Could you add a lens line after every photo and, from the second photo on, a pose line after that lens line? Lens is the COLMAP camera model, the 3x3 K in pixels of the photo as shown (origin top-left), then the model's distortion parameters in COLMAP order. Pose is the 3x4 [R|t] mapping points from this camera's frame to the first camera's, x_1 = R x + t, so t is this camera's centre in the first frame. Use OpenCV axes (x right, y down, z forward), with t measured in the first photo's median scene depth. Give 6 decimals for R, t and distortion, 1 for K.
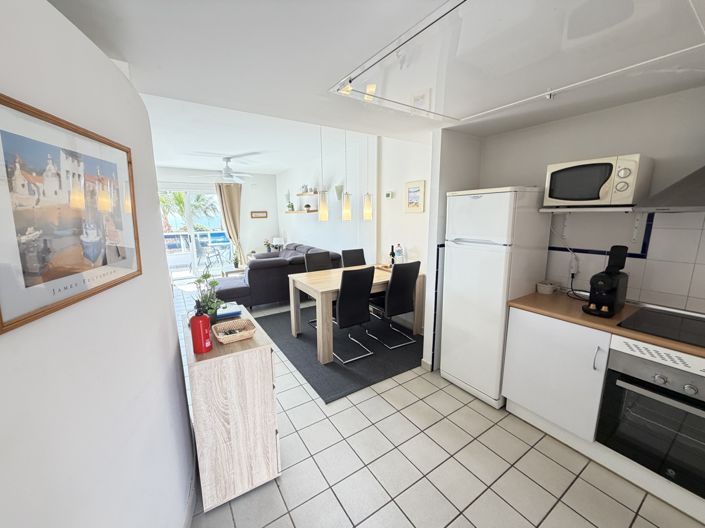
lens RADIAL K [[280.9, 0, 353.7], [0, 280.9, 266.2], [0, 0, 1]] dist [-0.000321, 0.000146]
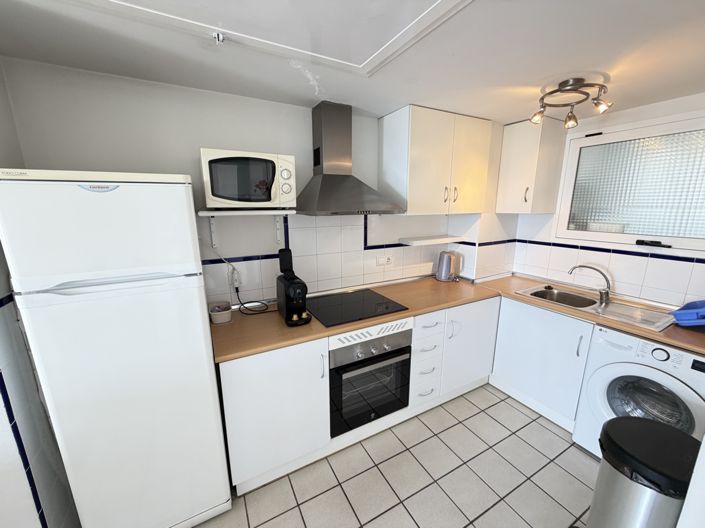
lens RADIAL K [[280.9, 0, 353.7], [0, 280.9, 266.2], [0, 0, 1]] dist [-0.000321, 0.000146]
pose [[0.079474, -0.209846, 0.974499, -0.003767], [0.185643, 0.963605, 0.192360, -0.165866], [-0.979398, 0.165622, 0.115538, 0.689532]]
